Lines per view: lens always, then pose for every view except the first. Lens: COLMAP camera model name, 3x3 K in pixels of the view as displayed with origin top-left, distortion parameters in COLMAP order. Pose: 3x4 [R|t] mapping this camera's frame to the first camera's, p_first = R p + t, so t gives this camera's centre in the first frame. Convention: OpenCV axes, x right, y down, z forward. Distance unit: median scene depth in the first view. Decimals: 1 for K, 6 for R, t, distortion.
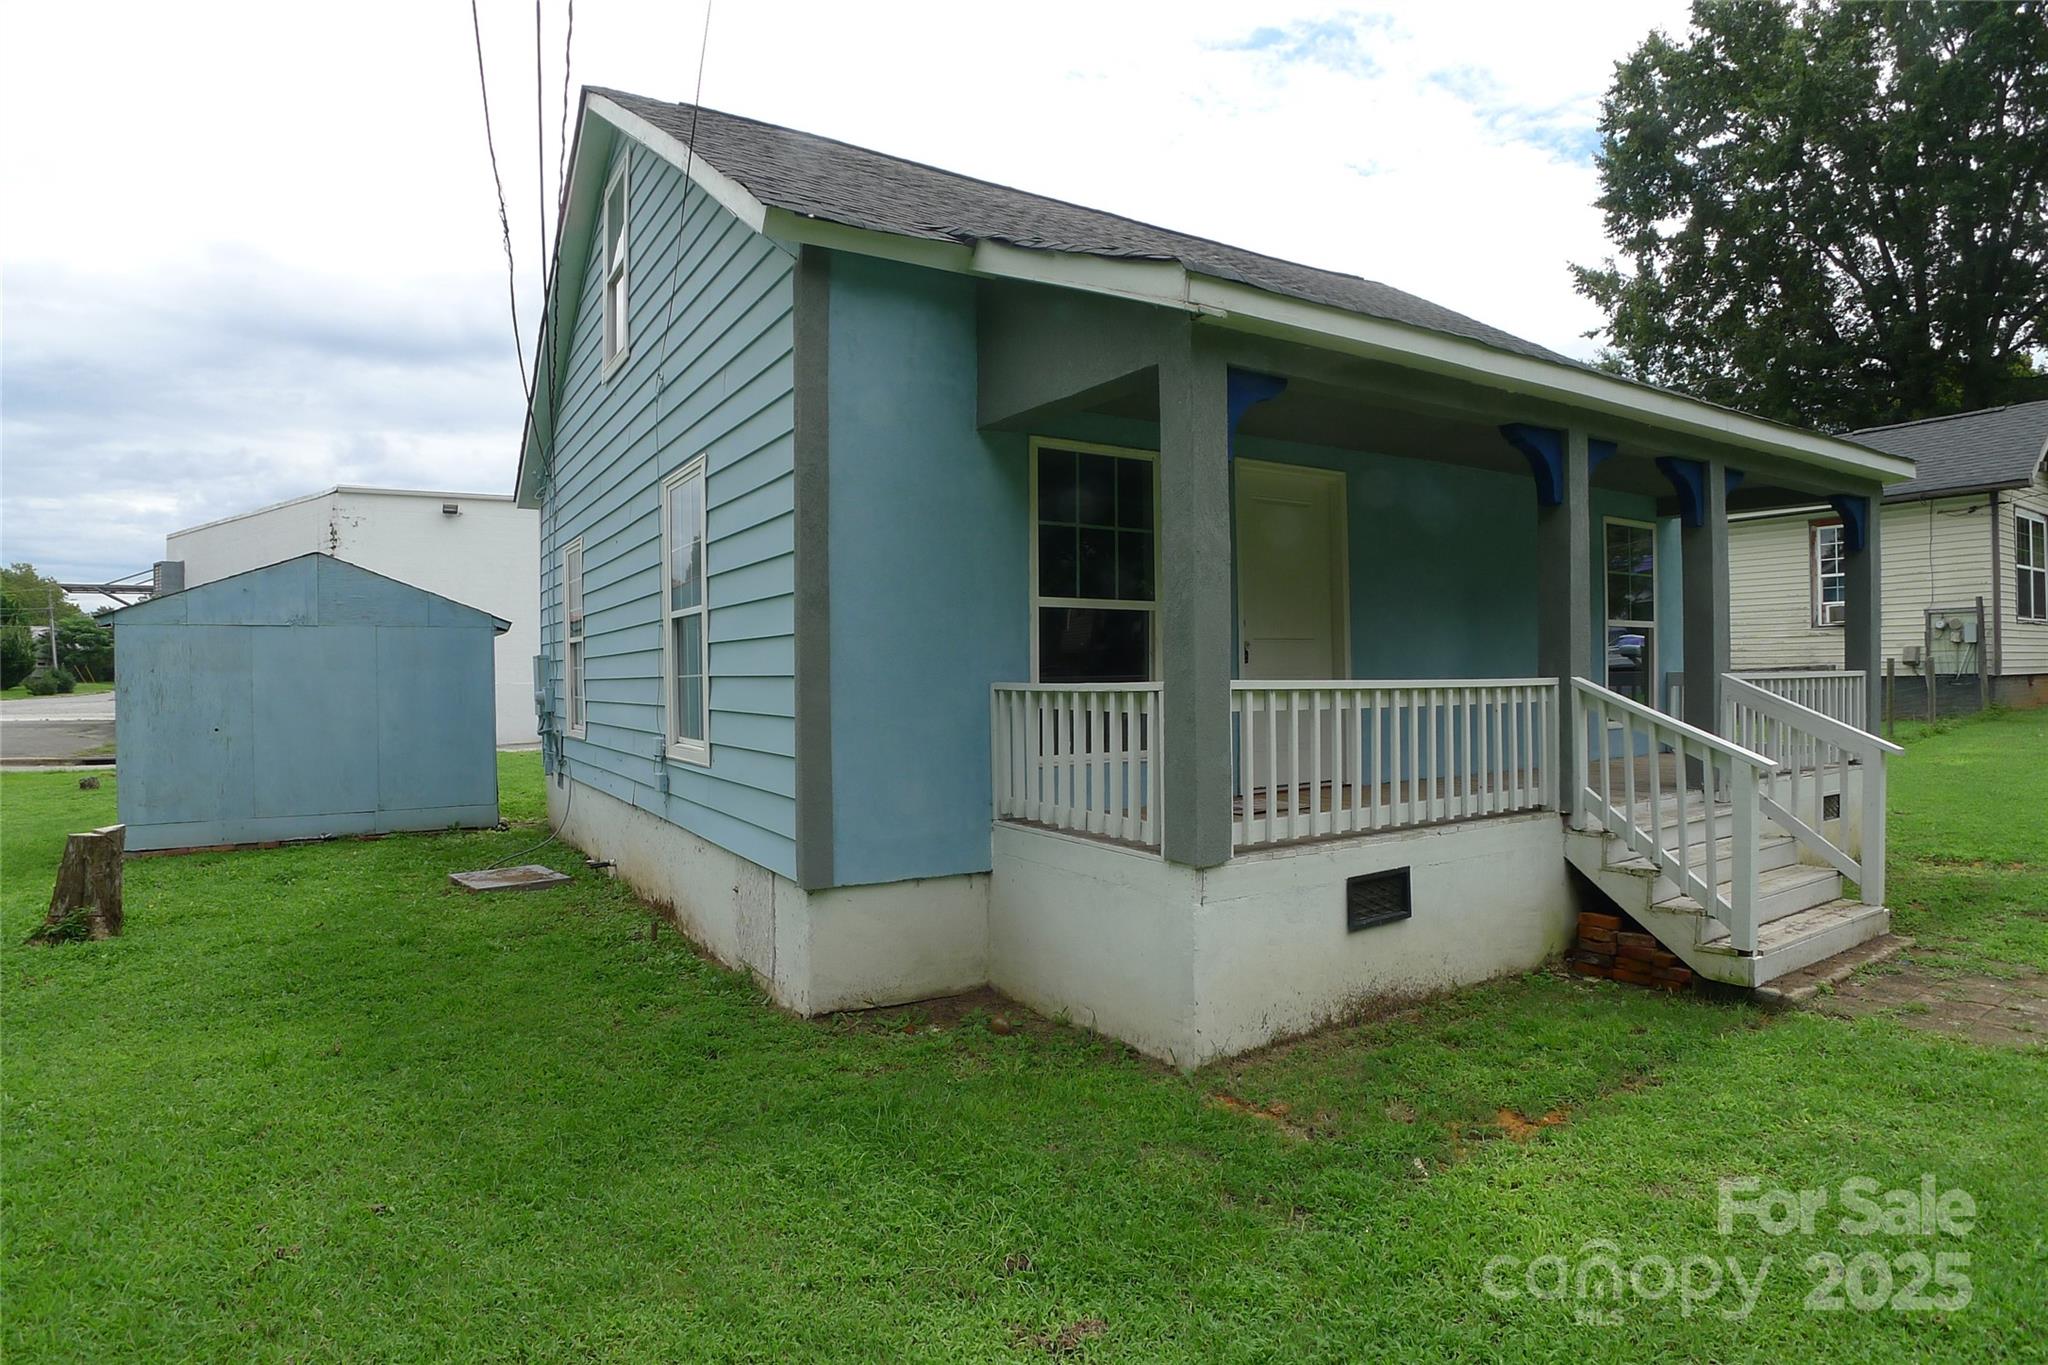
lens RADIAL K [[1066.6, 0, 1029.3], [0, 1066.6, 688.6], [0, 0, 1]] dist [-0.076676, 0.003672]
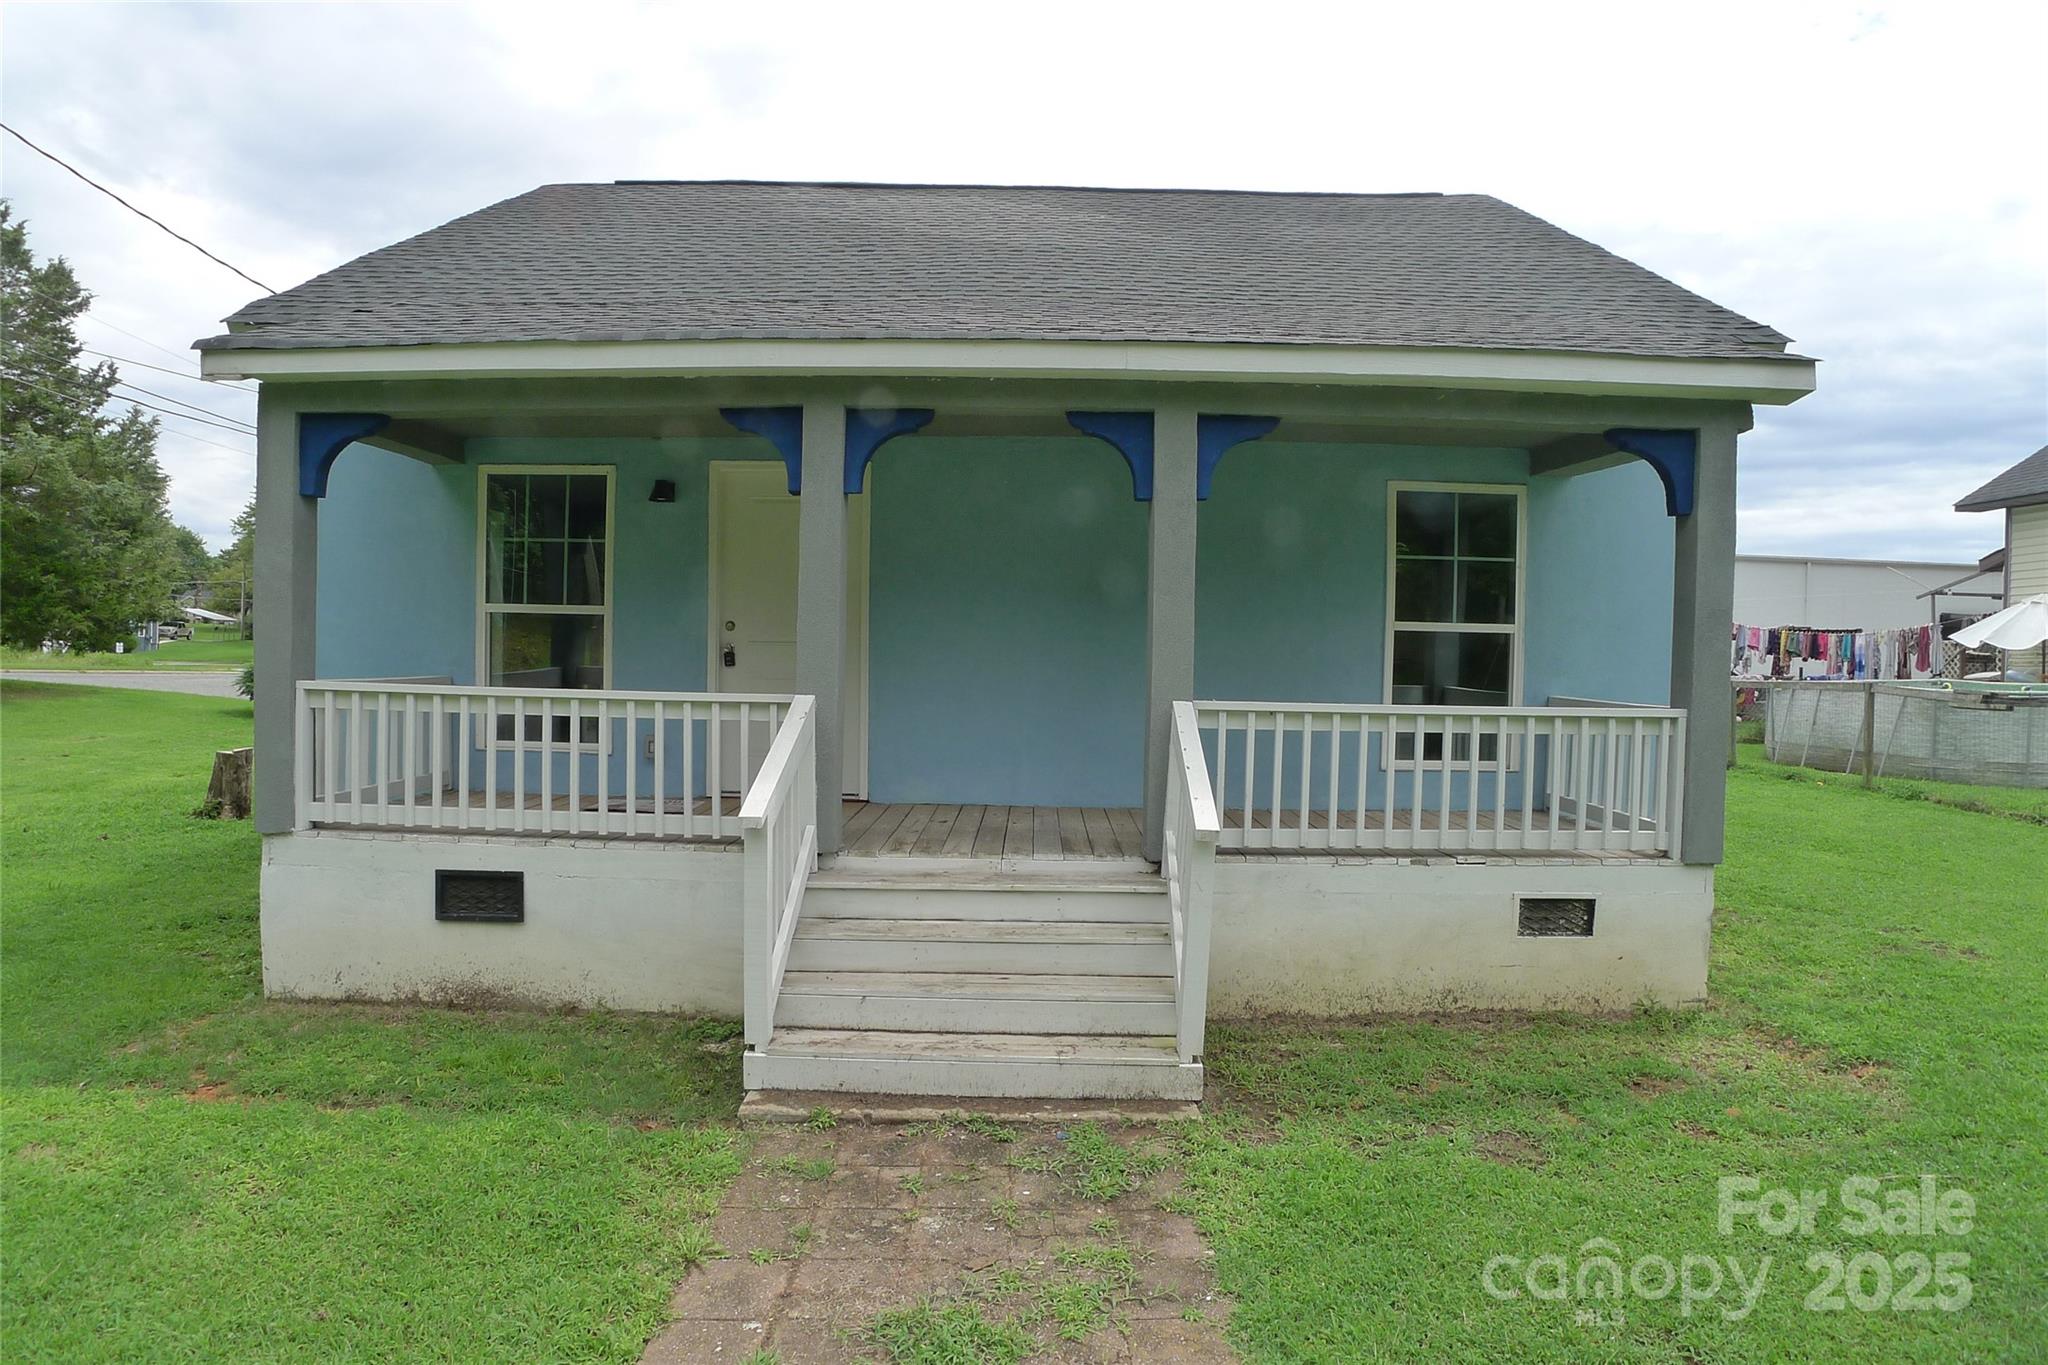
lens RADIAL K [[1066.6, 0, 1020.6], [0, 1066.6, 675.3], [0, 0, 1]] dist [-0.076676, 0.003672]
pose [[0.842365, 0.040774, -0.537363, 0.461902], [-0.037147, 0.999155, 0.017581, -0.020175], [0.537626, 0.005152, 0.843168, 0.145205]]
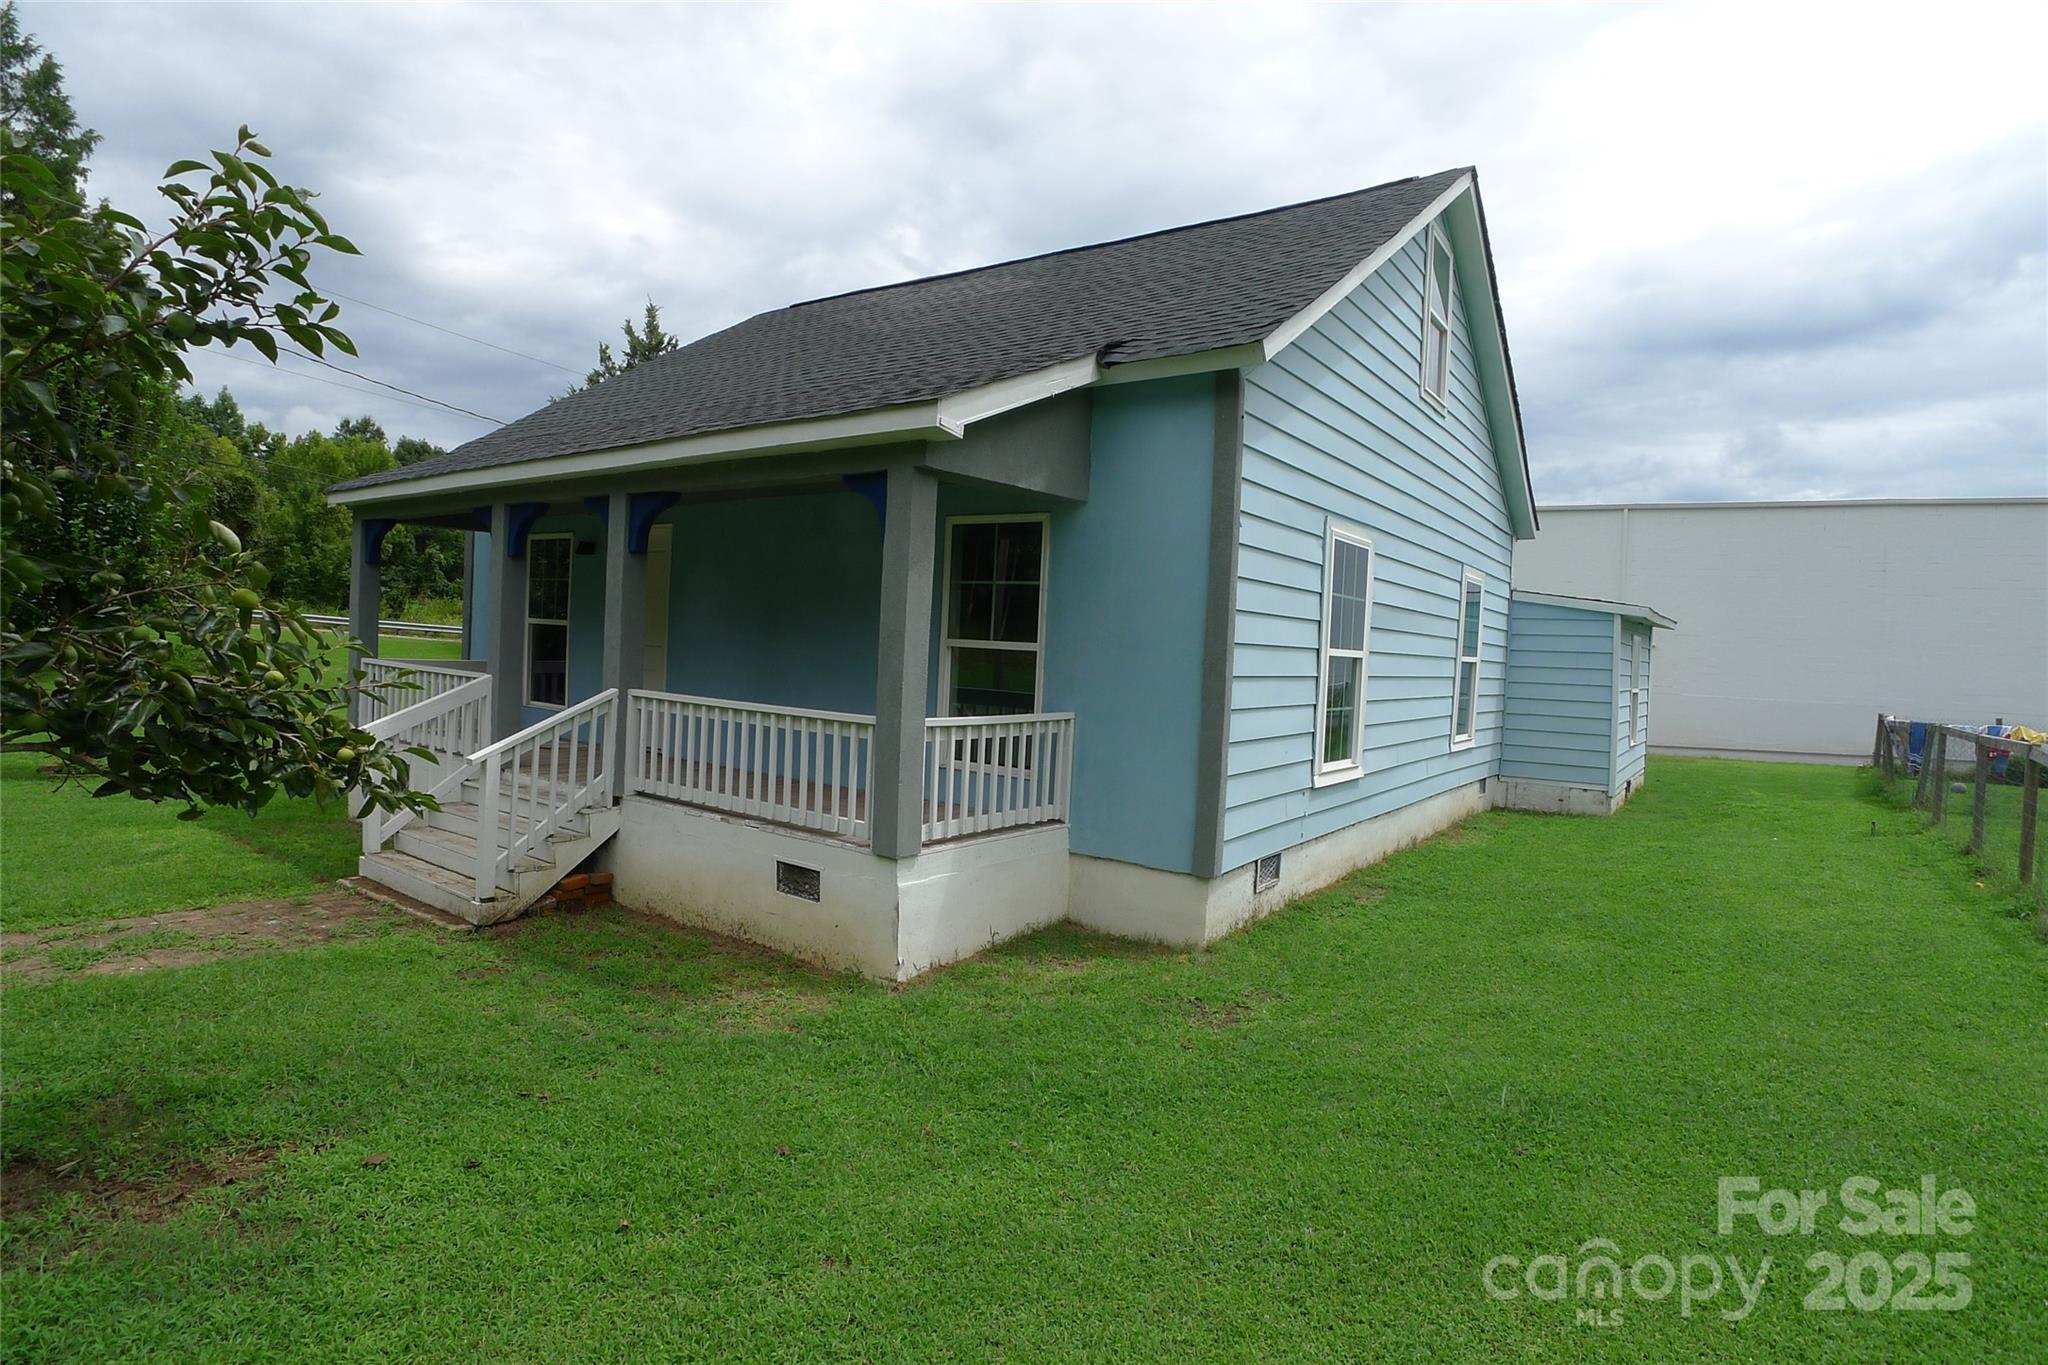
lens RADIAL K [[1066.6, 0, 1029.3], [0, 1066.6, 669.1], [0, 0, 1]] dist [-0.076676, 0.003672]
pose [[0.362125, 0.052208, -0.930666, 0.876335], [-0.067258, 0.997291, 0.029776, -0.045782], [0.929700, 0.051812, 0.364656, 0.474281]]
